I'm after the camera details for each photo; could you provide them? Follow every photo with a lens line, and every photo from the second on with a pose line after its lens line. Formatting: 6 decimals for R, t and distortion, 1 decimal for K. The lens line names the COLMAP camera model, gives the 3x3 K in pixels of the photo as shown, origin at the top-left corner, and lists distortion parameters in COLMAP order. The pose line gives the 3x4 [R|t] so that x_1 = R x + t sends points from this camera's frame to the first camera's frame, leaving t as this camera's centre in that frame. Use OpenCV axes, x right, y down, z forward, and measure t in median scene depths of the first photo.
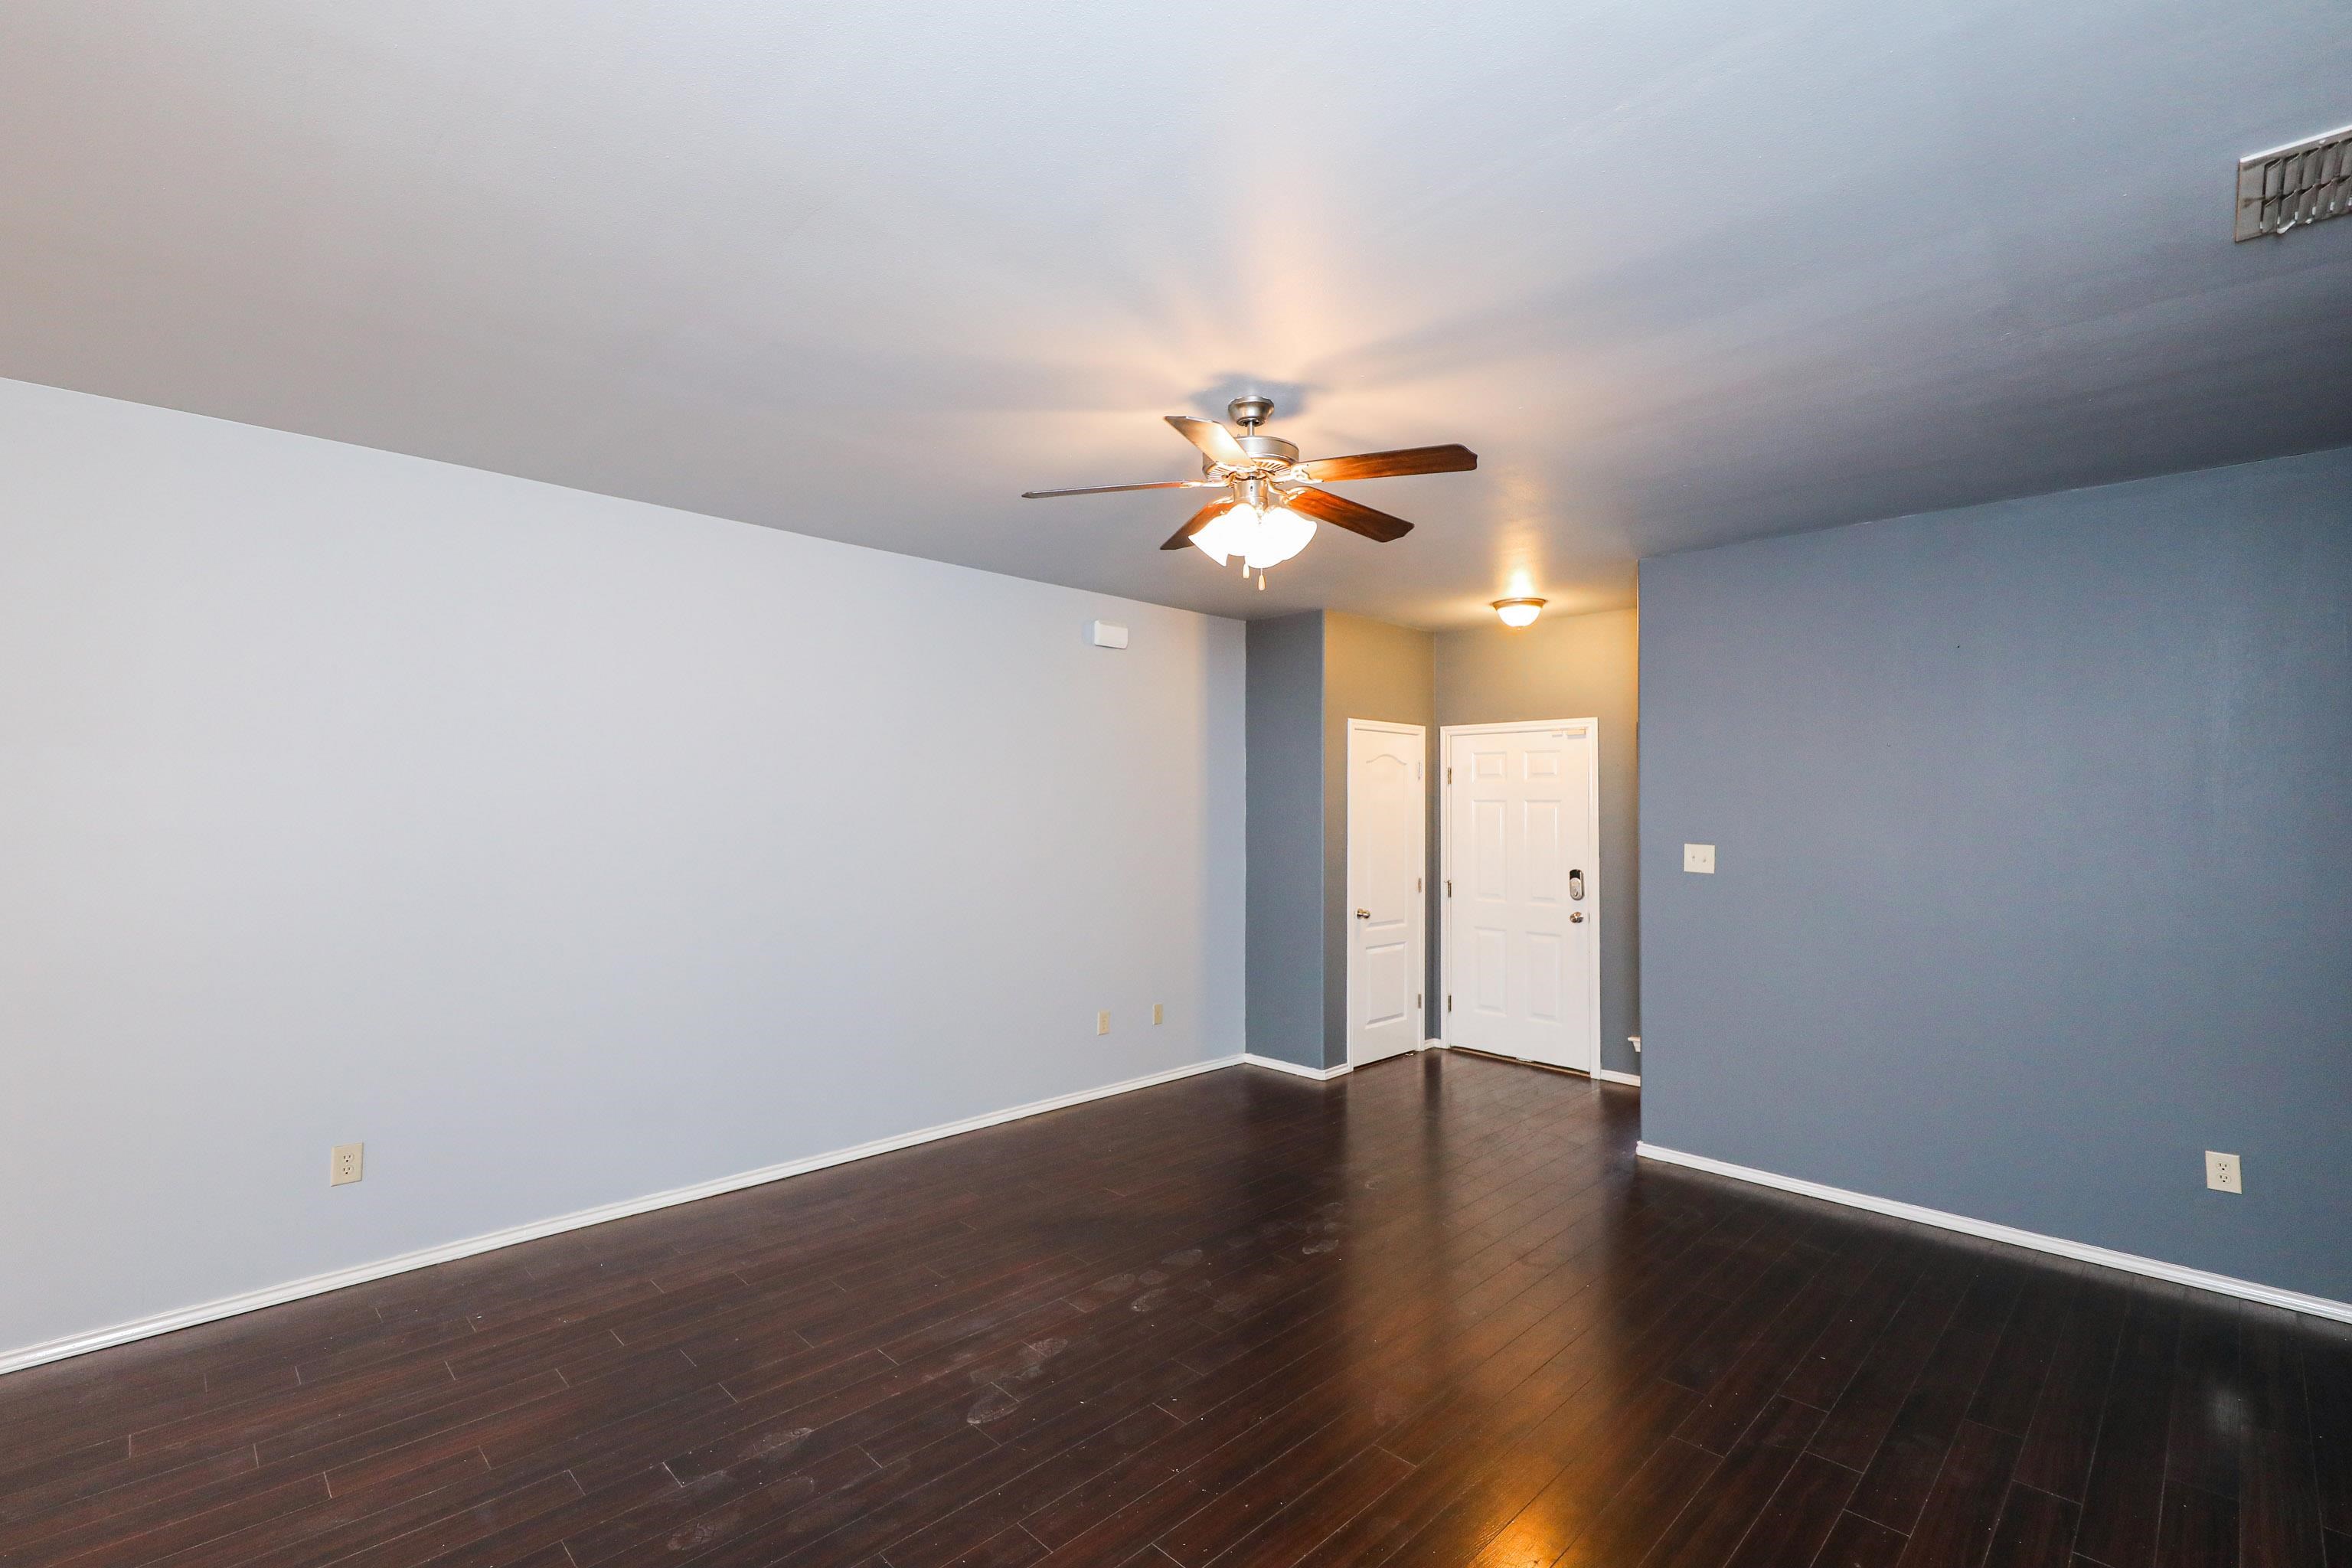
lens RADIAL K [[1045.6, 0, 1176.0], [0, 1045.6, 784.0], [0, 0, 1]] dist [0.008332, -0.000038]
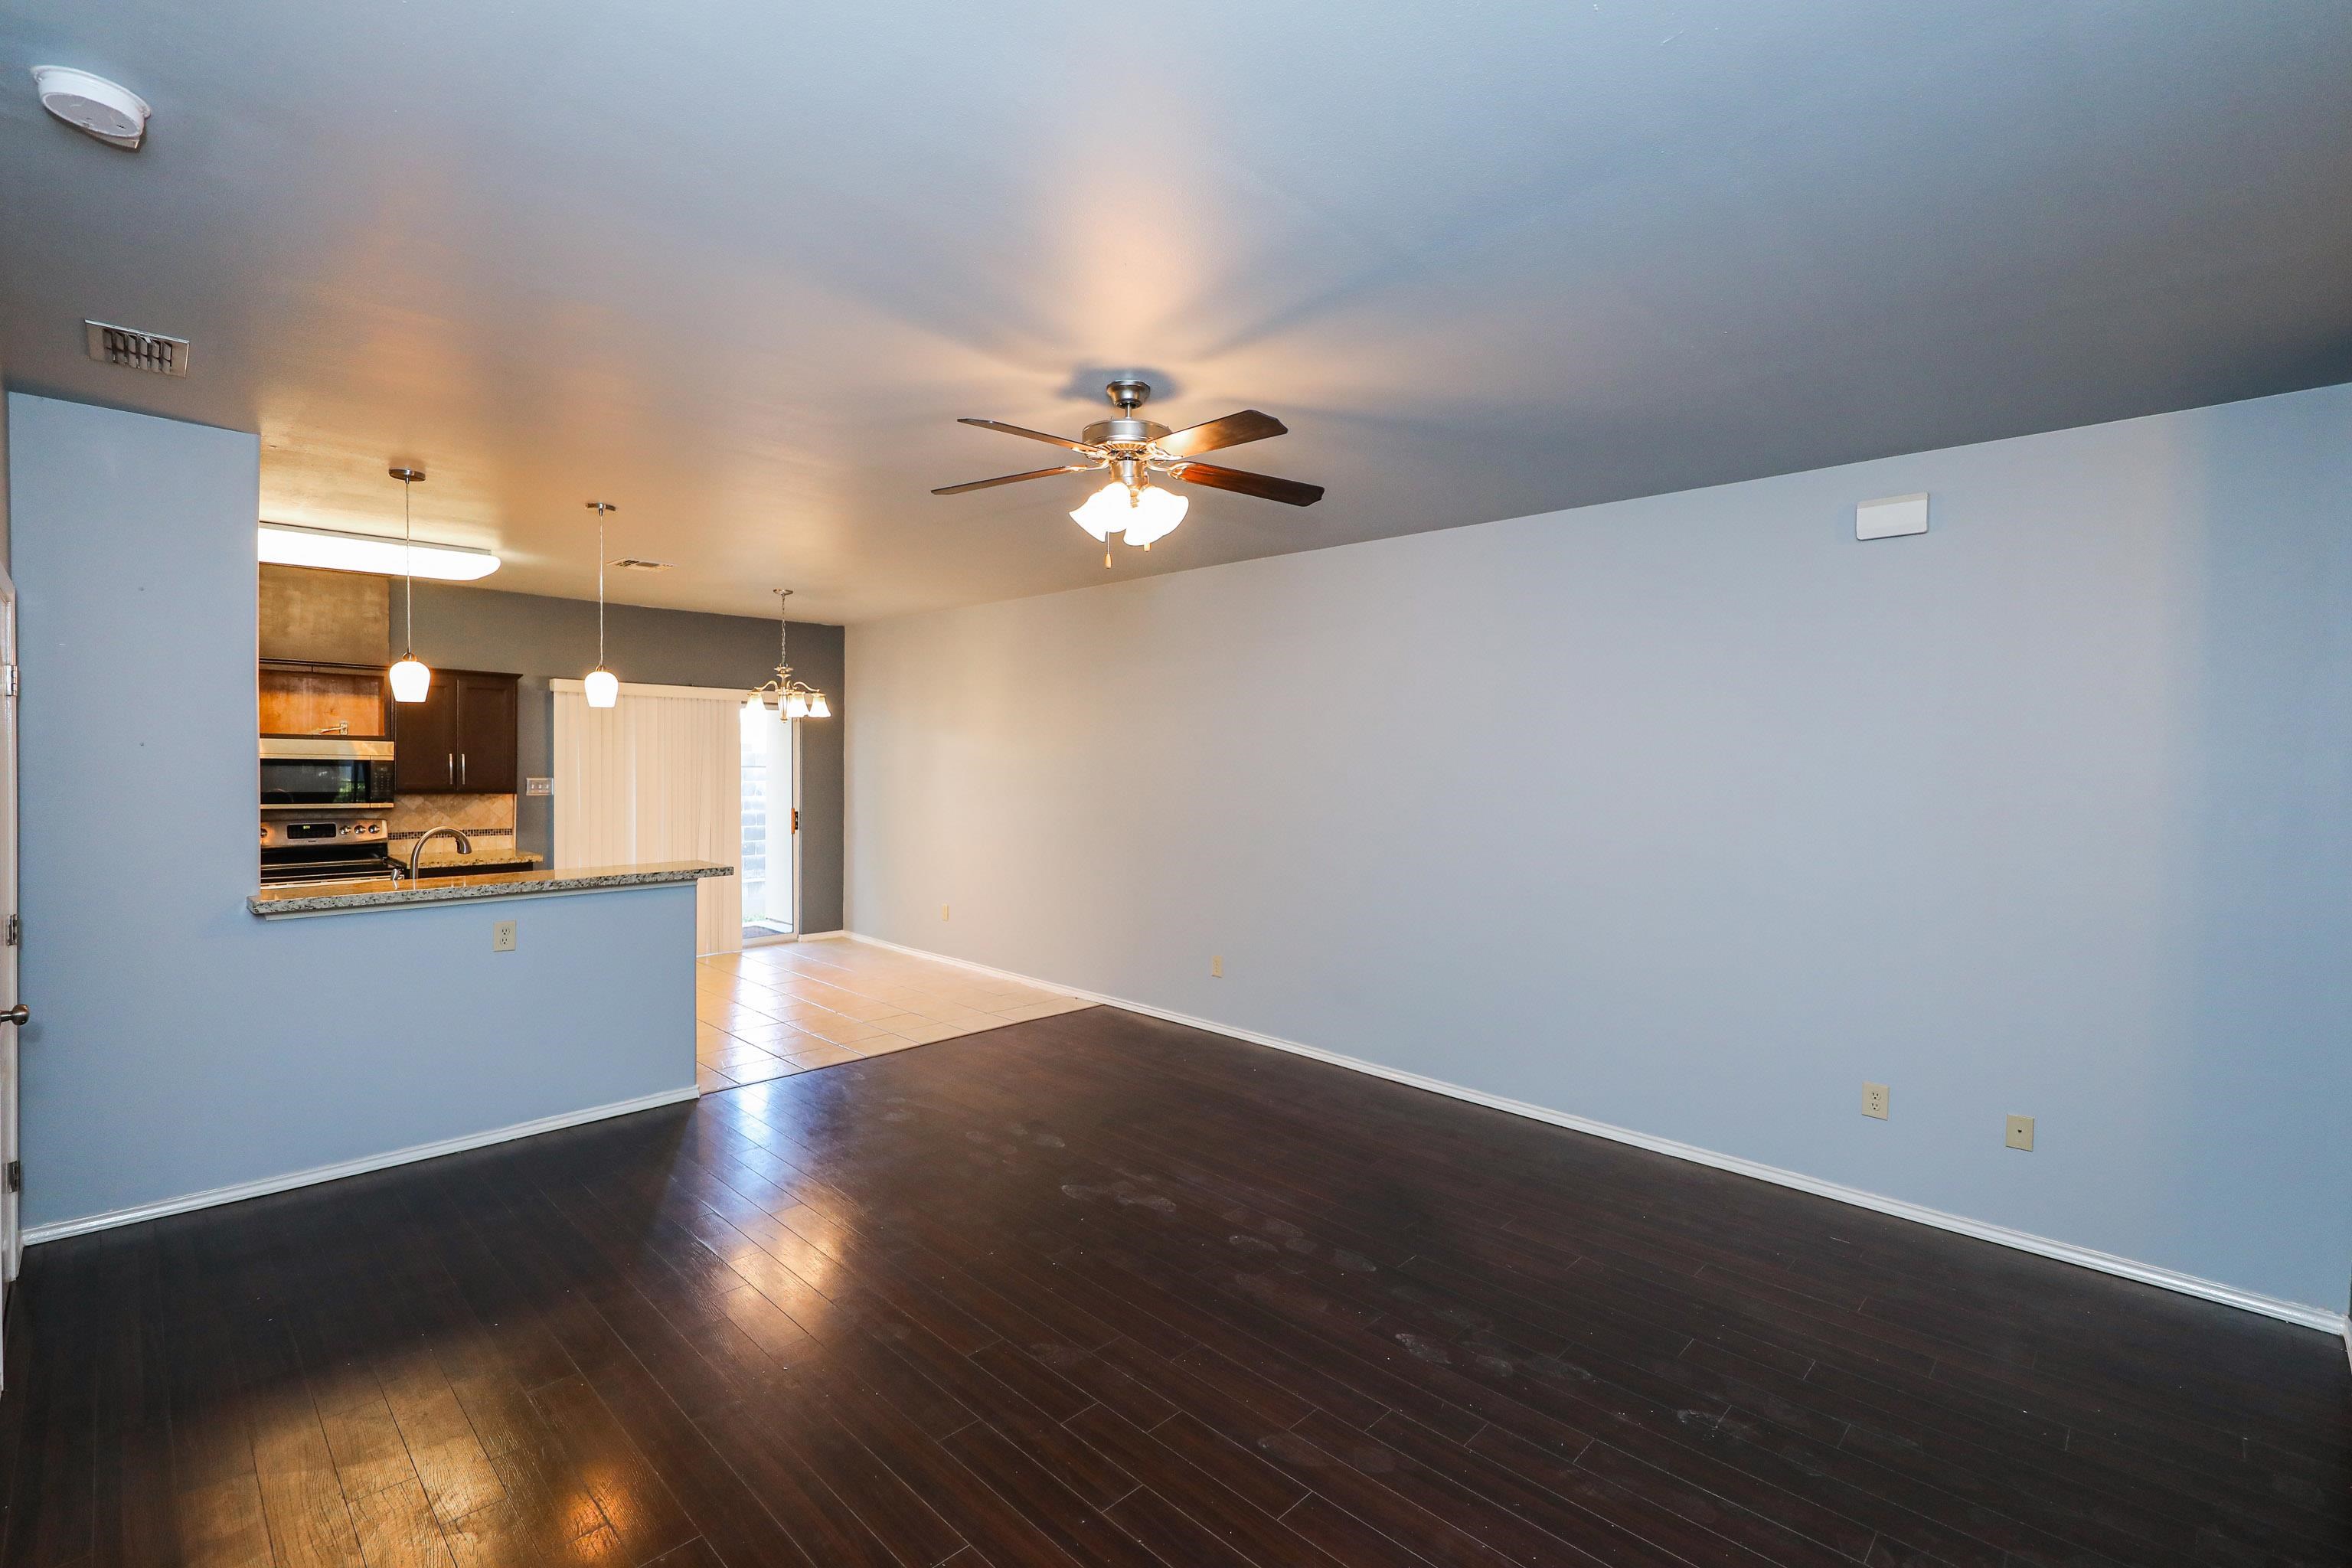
lens RADIAL K [[1041.4, 0, 1168.1], [0, 1041.4, 779.1], [0, 0, 1]] dist [0.013150, -0.000202]
pose [[0.007545, 0.013039, -0.999887, 0.840168], [0.007344, 0.999887, 0.013095, 0.014540], [0.999945, -0.007442, 0.007449, 0.763051]]
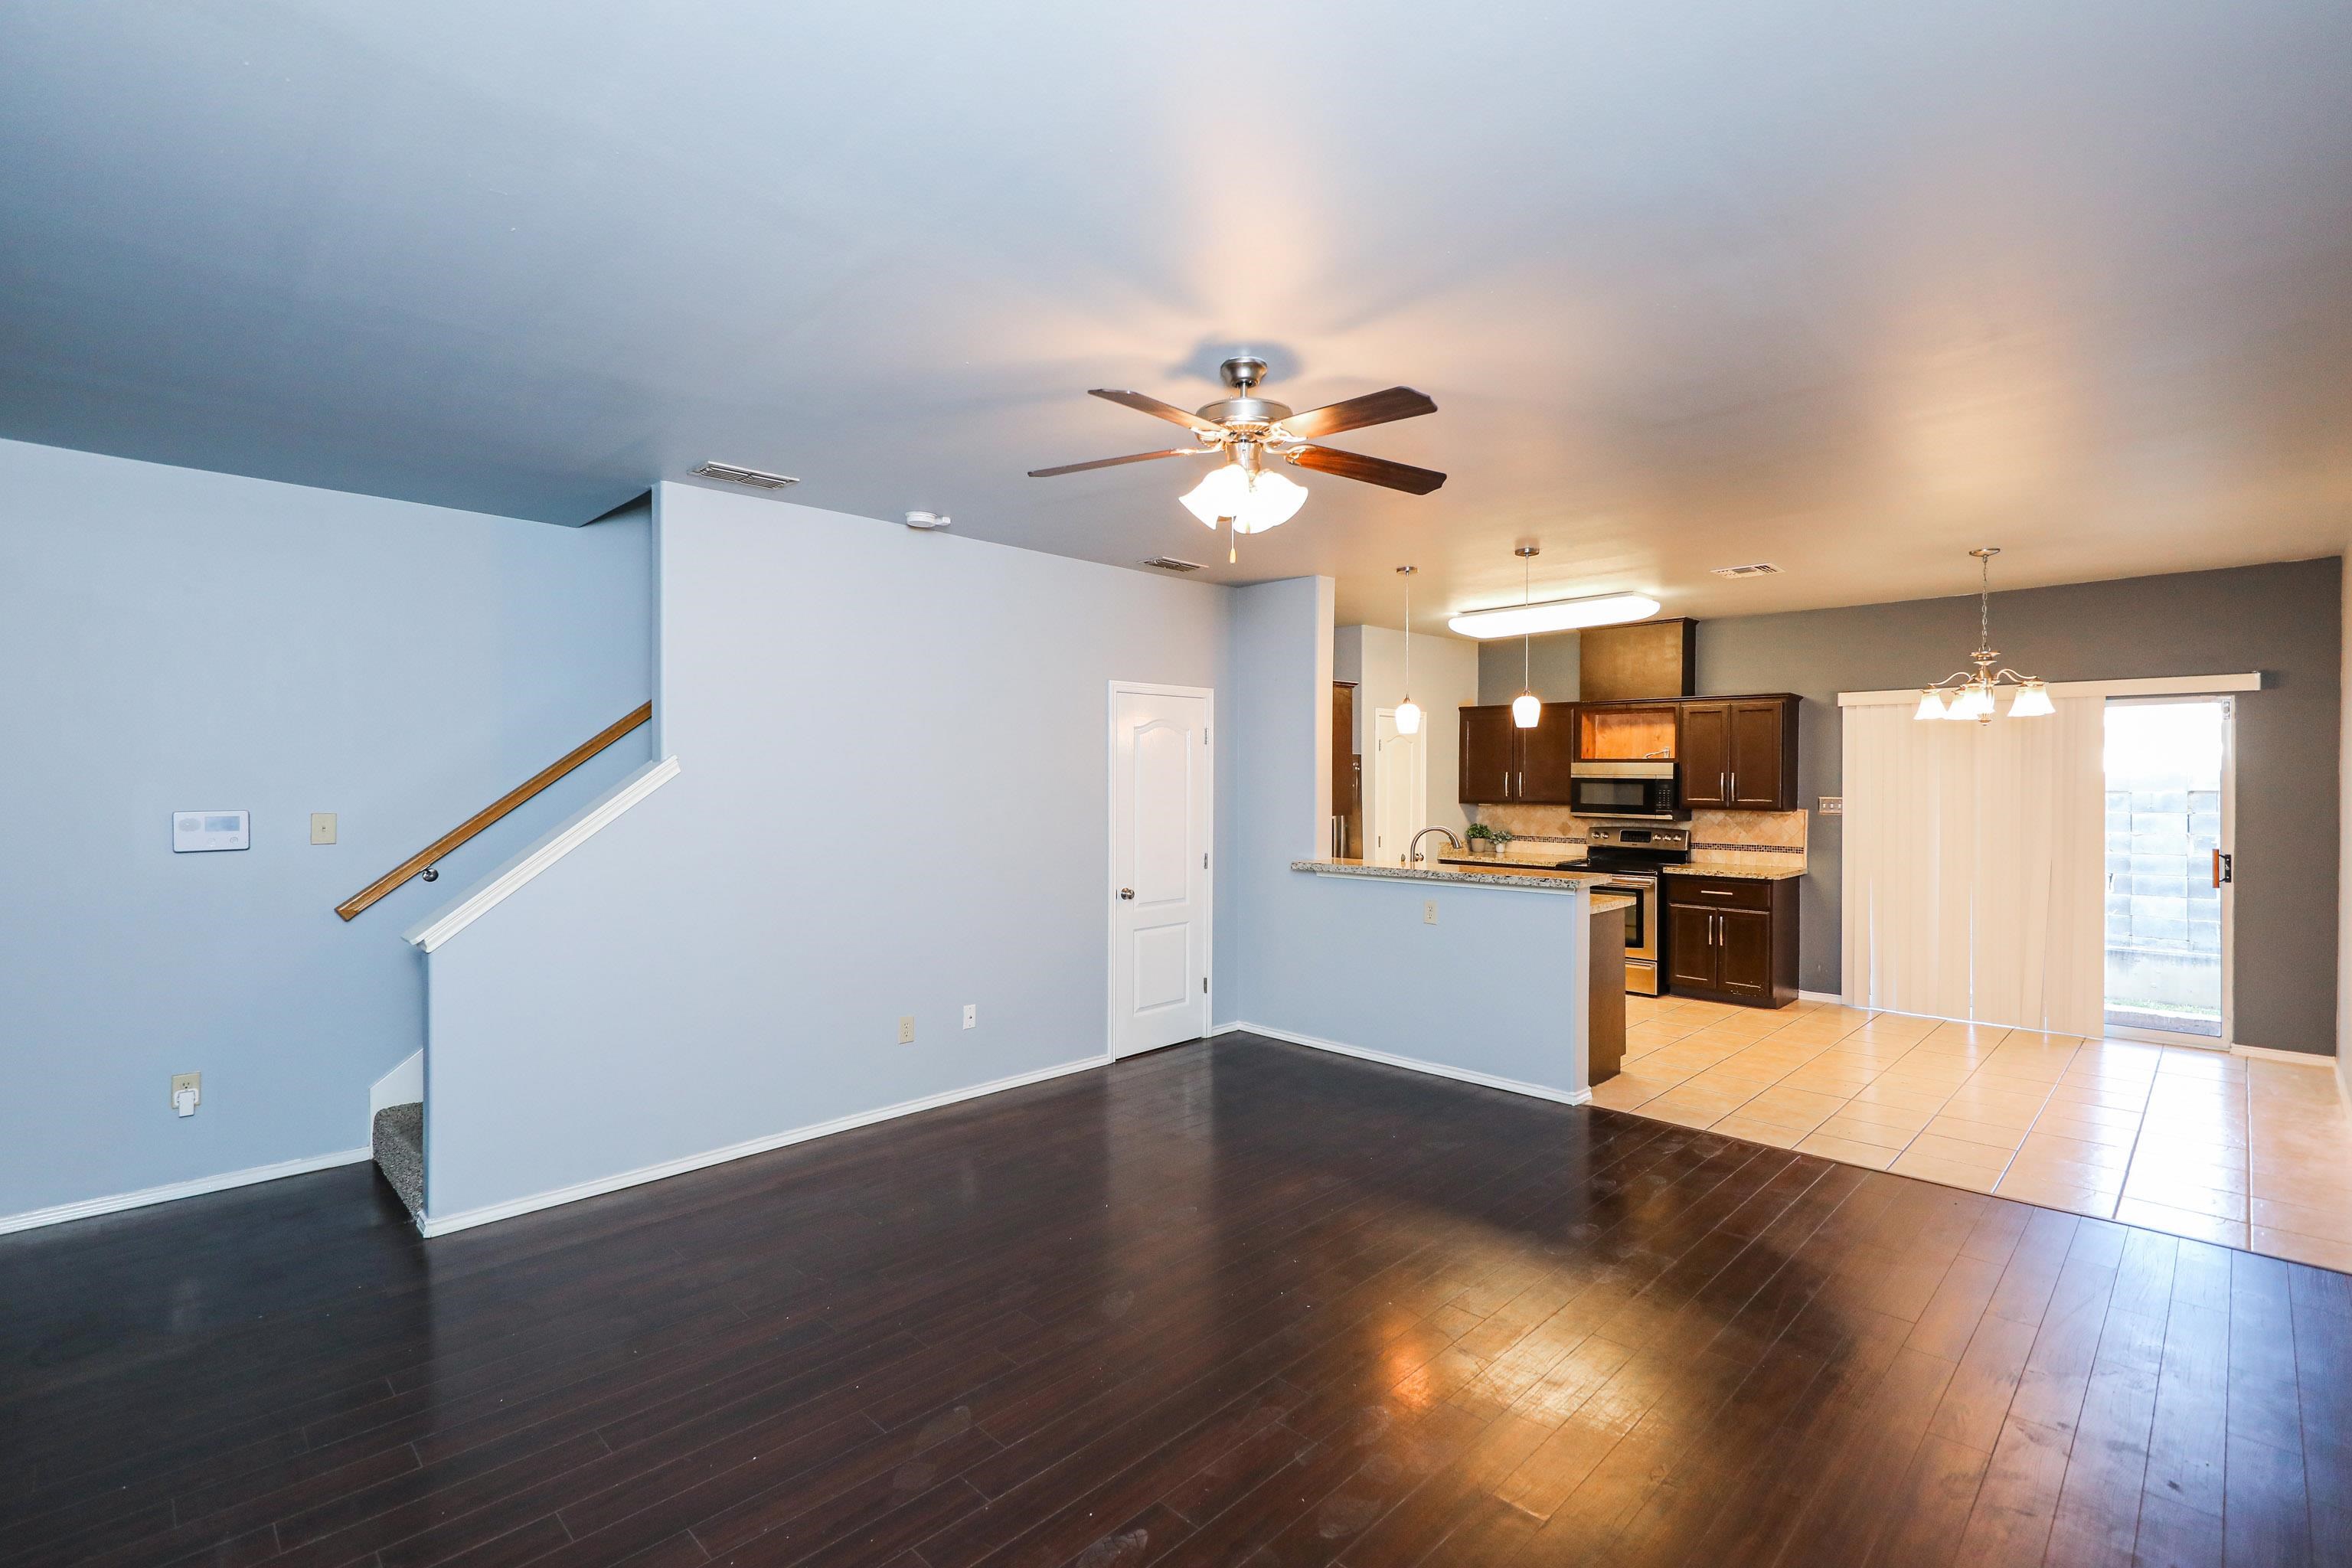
lens RADIAL K [[1063.3, 0, 1176.0], [0, 1063.3, 784.0], [0, 0, 1]] dist [0.022119, -0.016682]
pose [[-0.999976, -0.006529, -0.002495, 0.100394], [-0.006508, 0.999943, -0.008461, 0.028884], [0.002550, -0.008444, -0.999961, 1.489078]]
